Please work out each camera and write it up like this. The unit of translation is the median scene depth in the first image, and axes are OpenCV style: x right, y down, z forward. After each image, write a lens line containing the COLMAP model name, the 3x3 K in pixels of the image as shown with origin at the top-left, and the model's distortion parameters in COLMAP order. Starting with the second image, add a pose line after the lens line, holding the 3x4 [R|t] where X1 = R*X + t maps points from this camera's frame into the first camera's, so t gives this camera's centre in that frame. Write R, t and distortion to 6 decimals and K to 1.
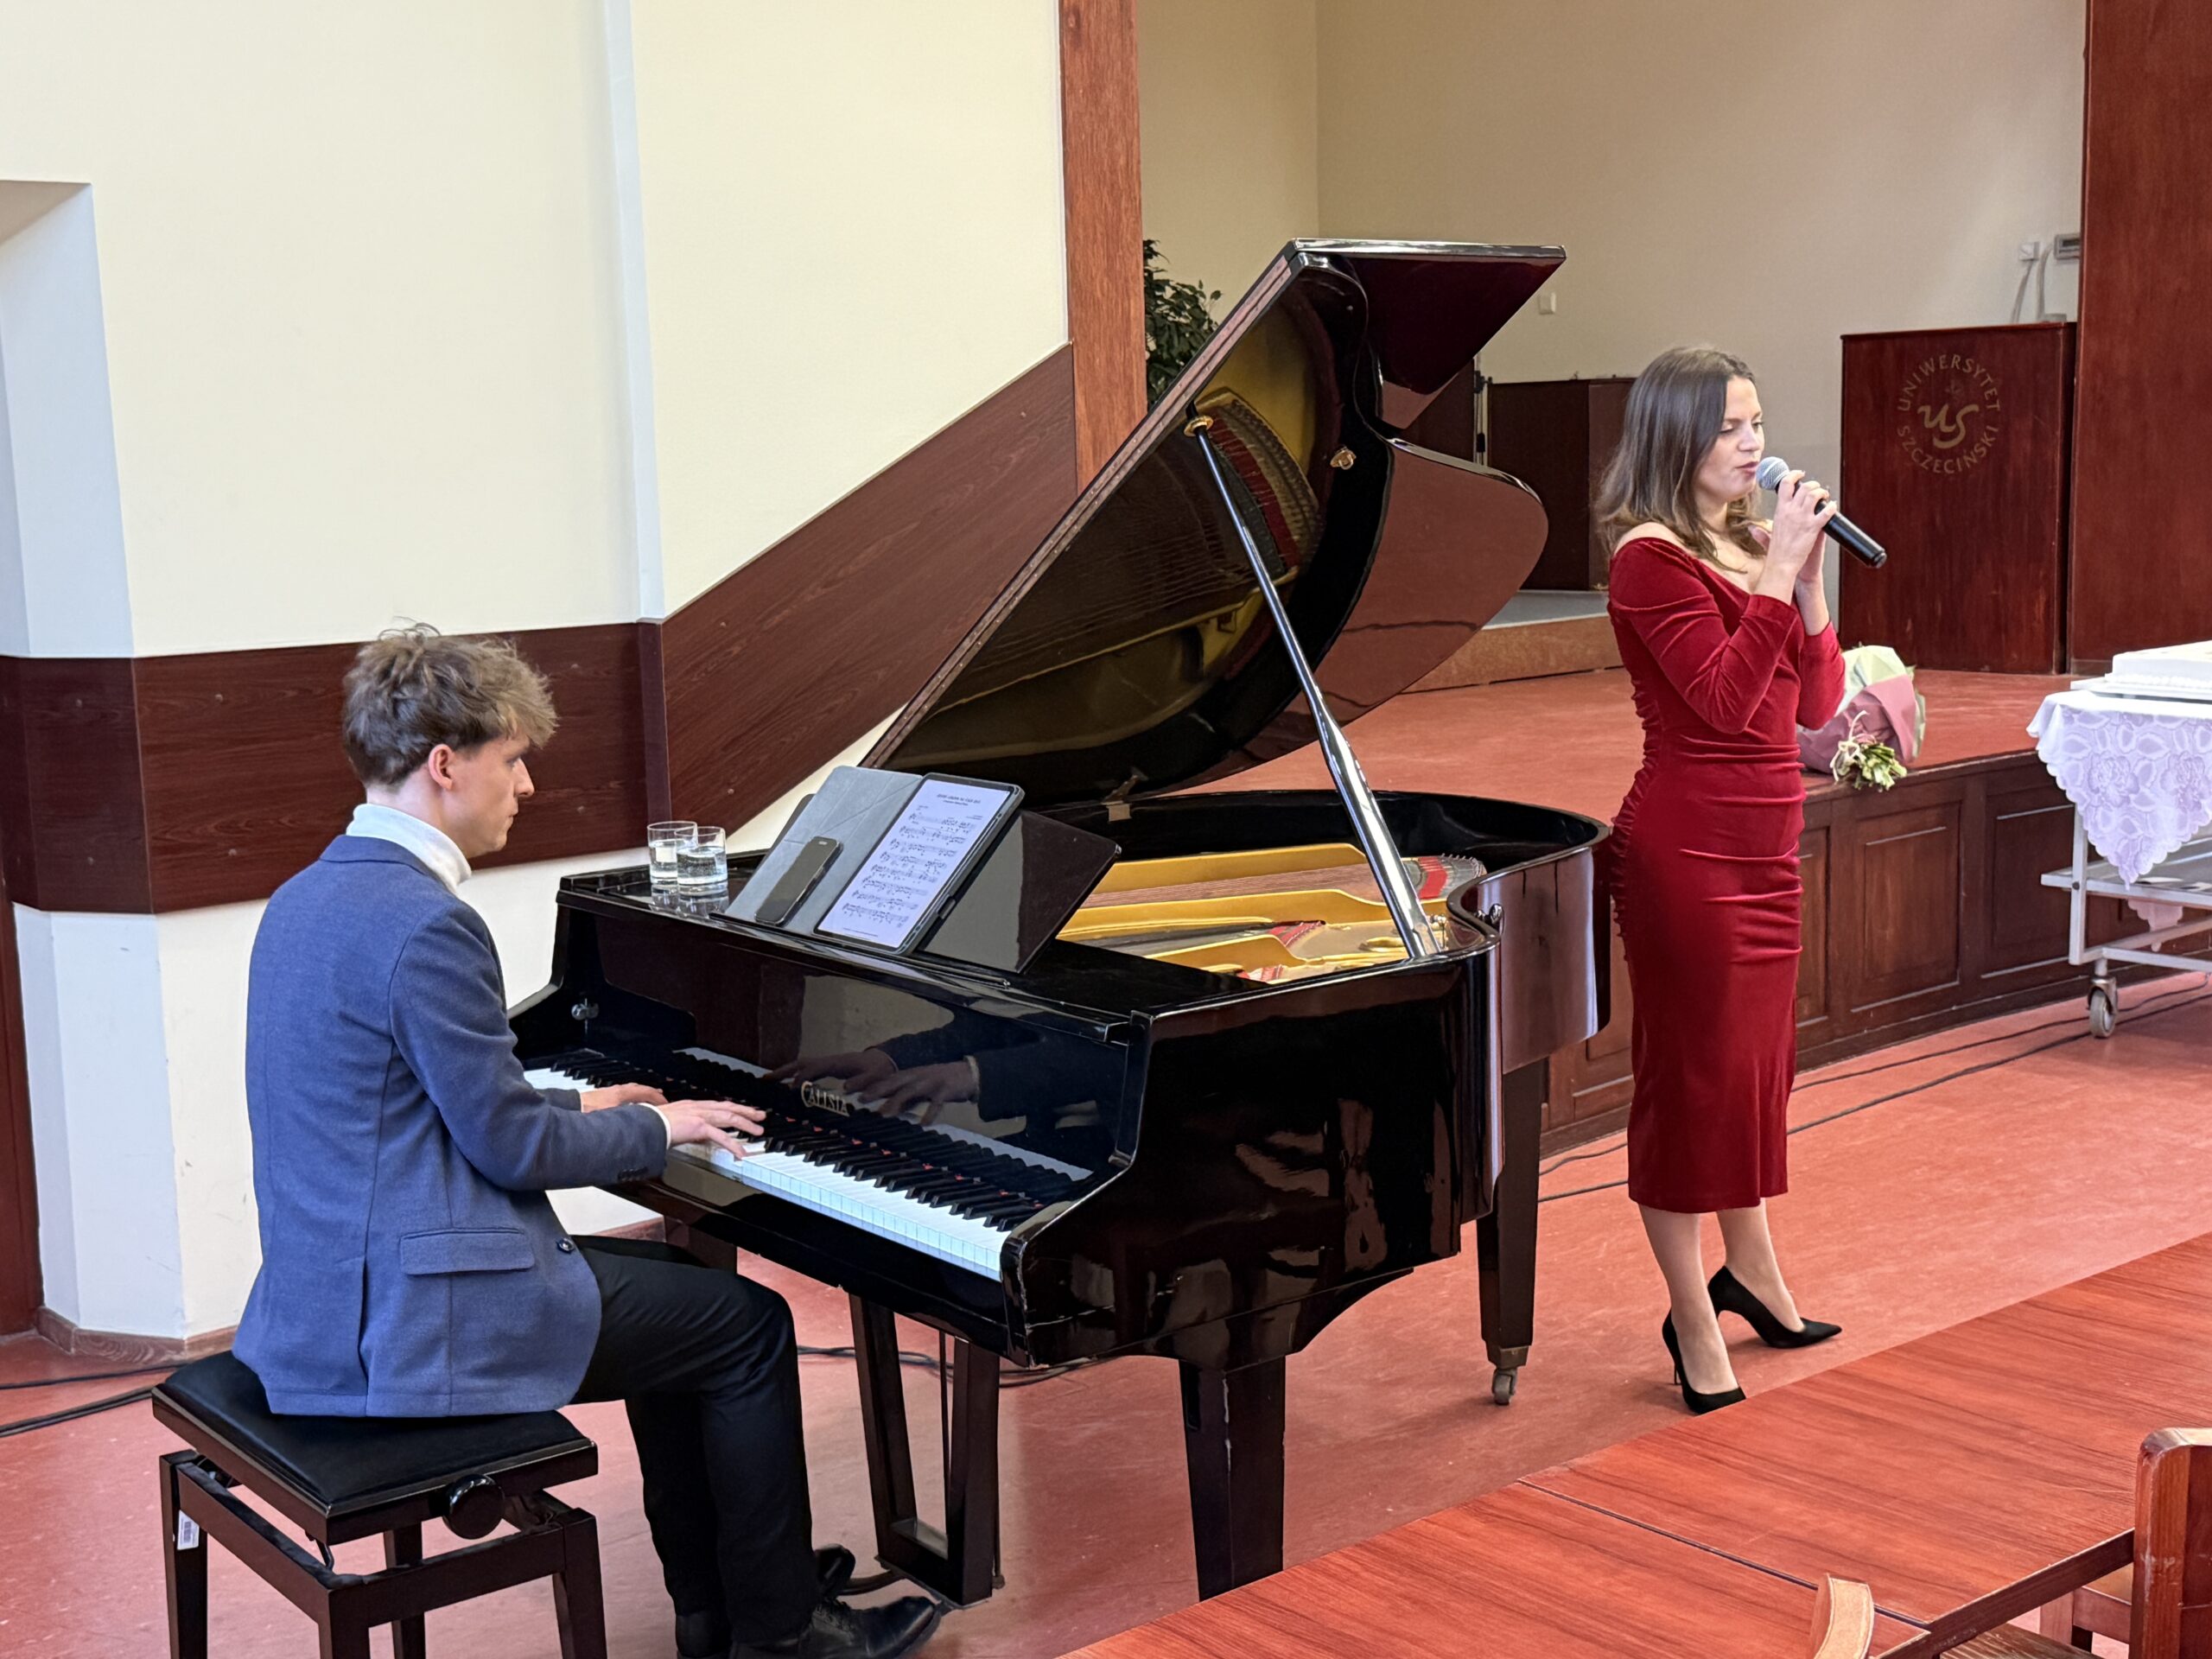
lens RADIAL K [[2832.0, 0, 1108.7], [0, 2832.0, 817.0], [0, 0, 1]] dist [0.066751, 0.000000]
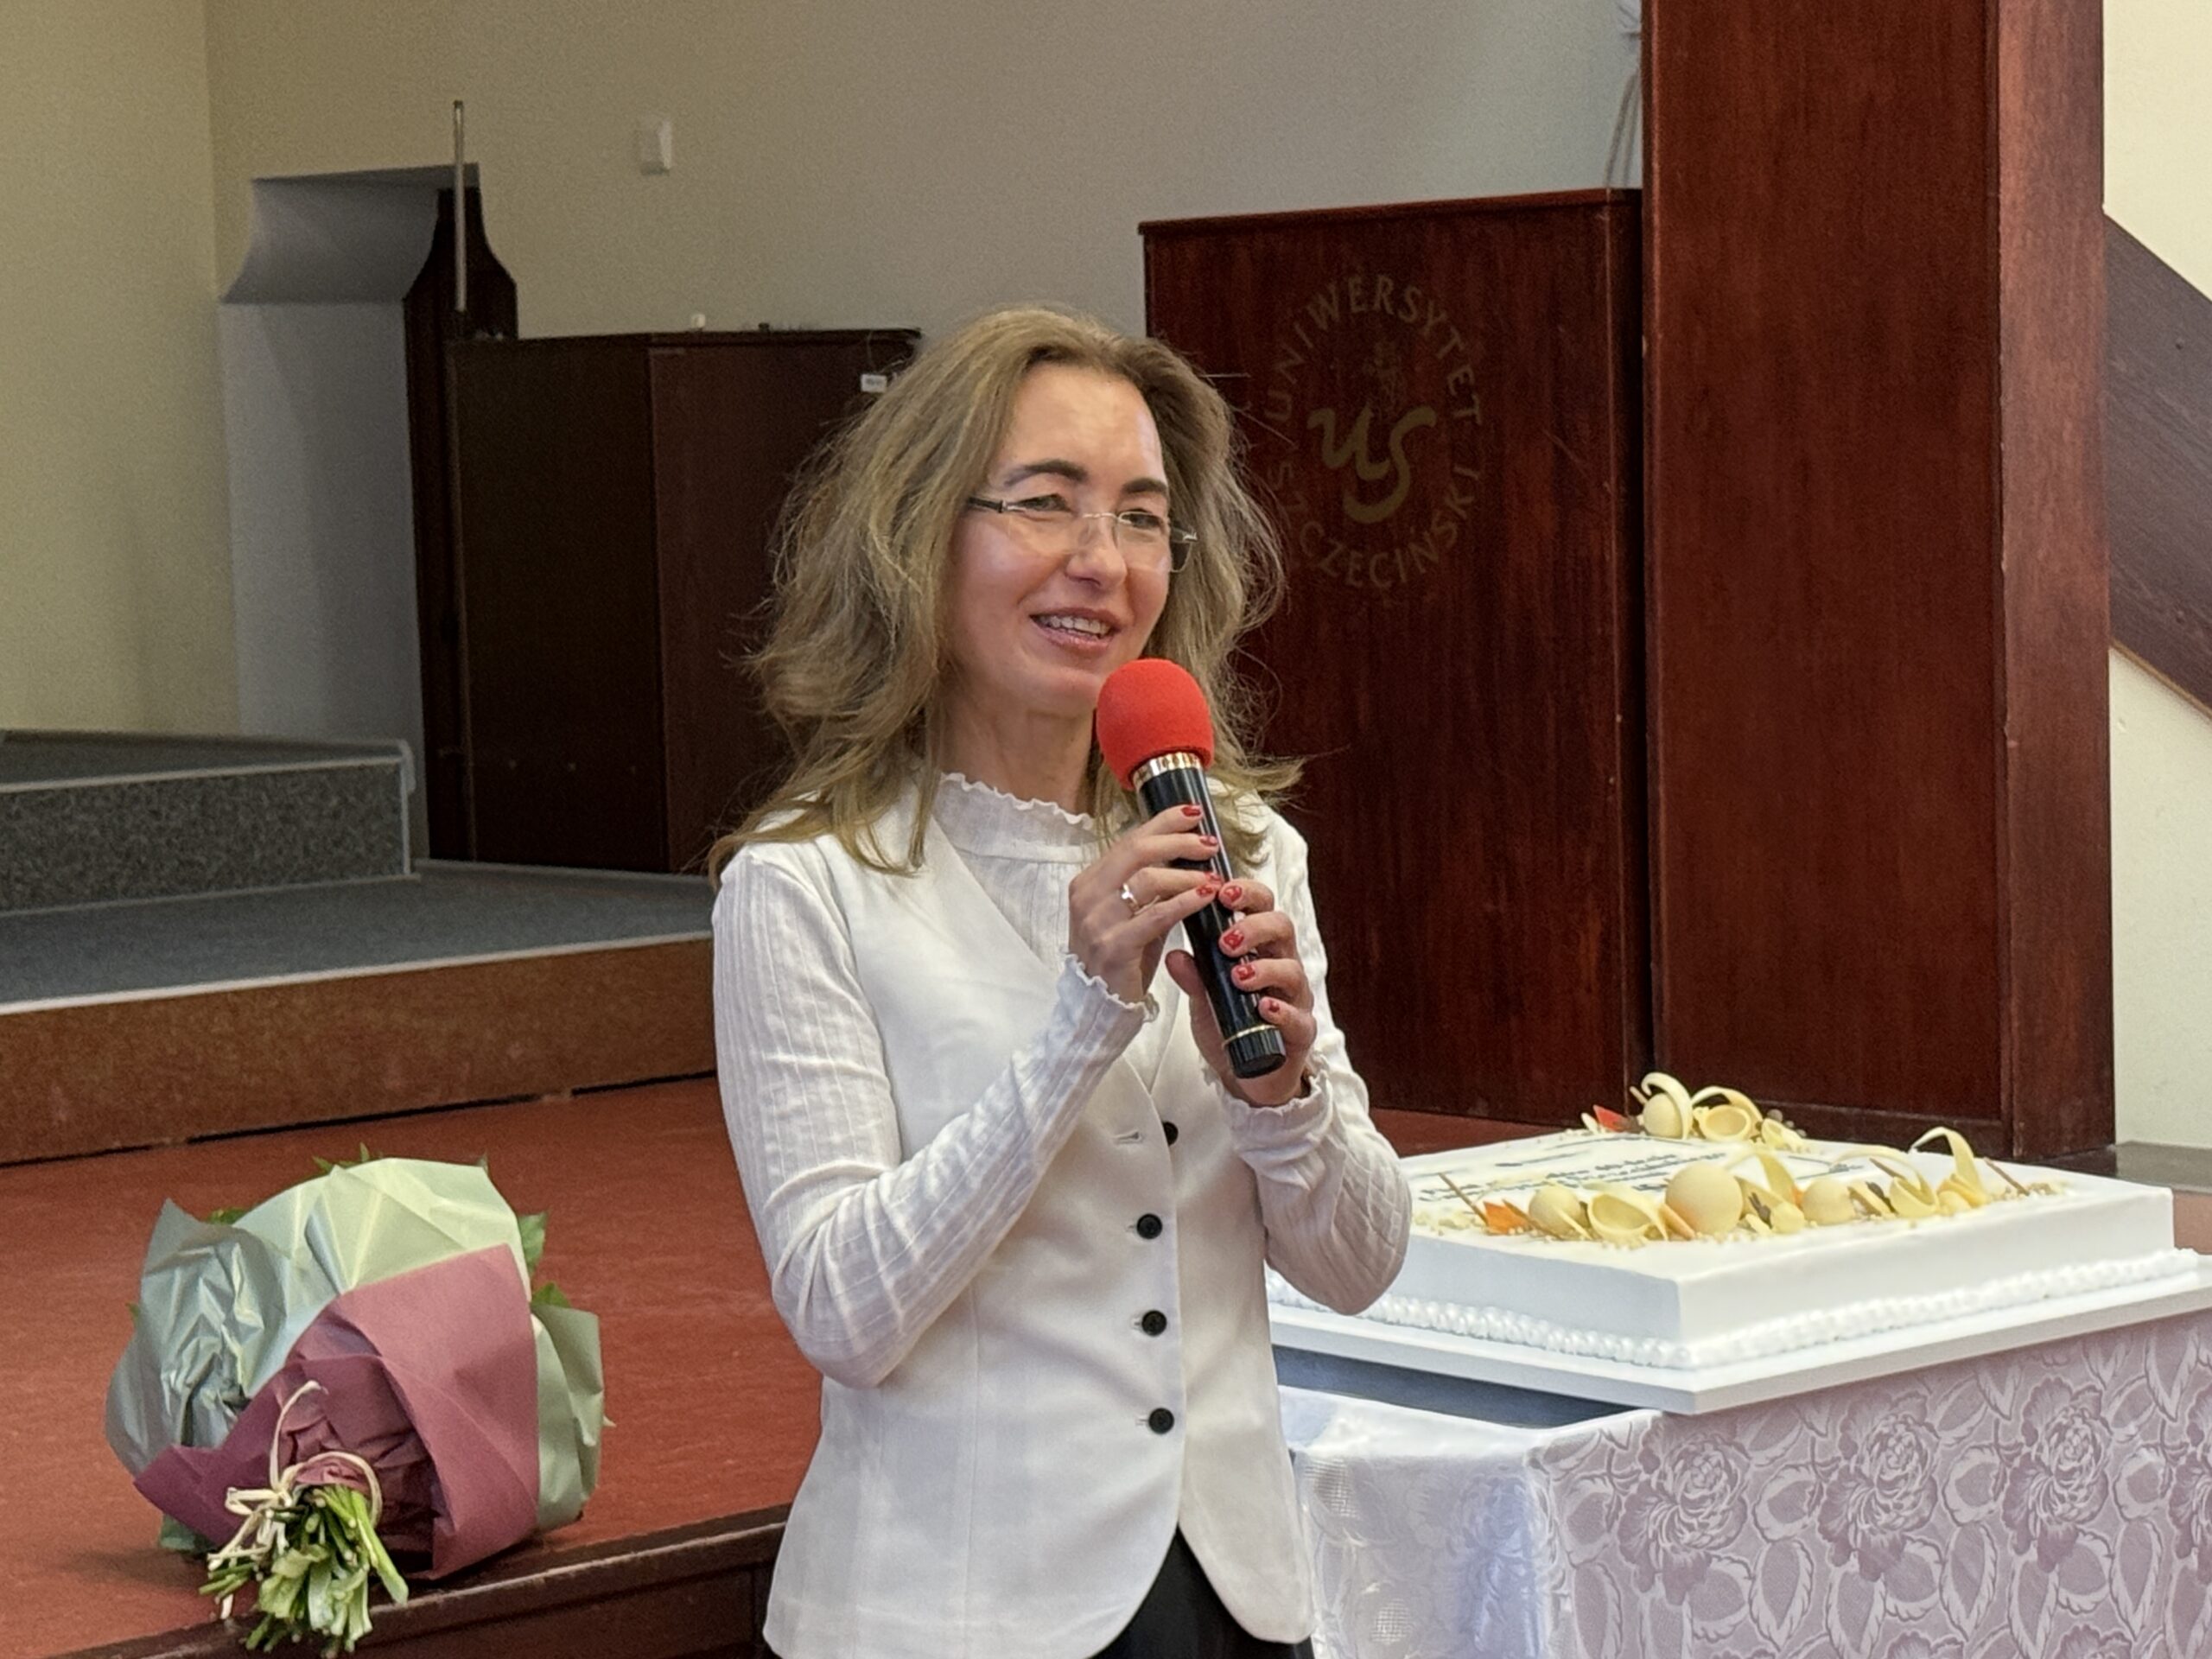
lens RADIAL K [[5595.4, 0, 1099.0], [0, 5595.4, 845.3], [0, 0, 1]] dist [0.067630, 0.000000]
pose [[0.999606, -0.000077, 0.028053, 0.254445], [0.001855, 0.997990, -0.063344, -0.042938], [-0.027992, 0.063371, 0.997597, 0.286877]]
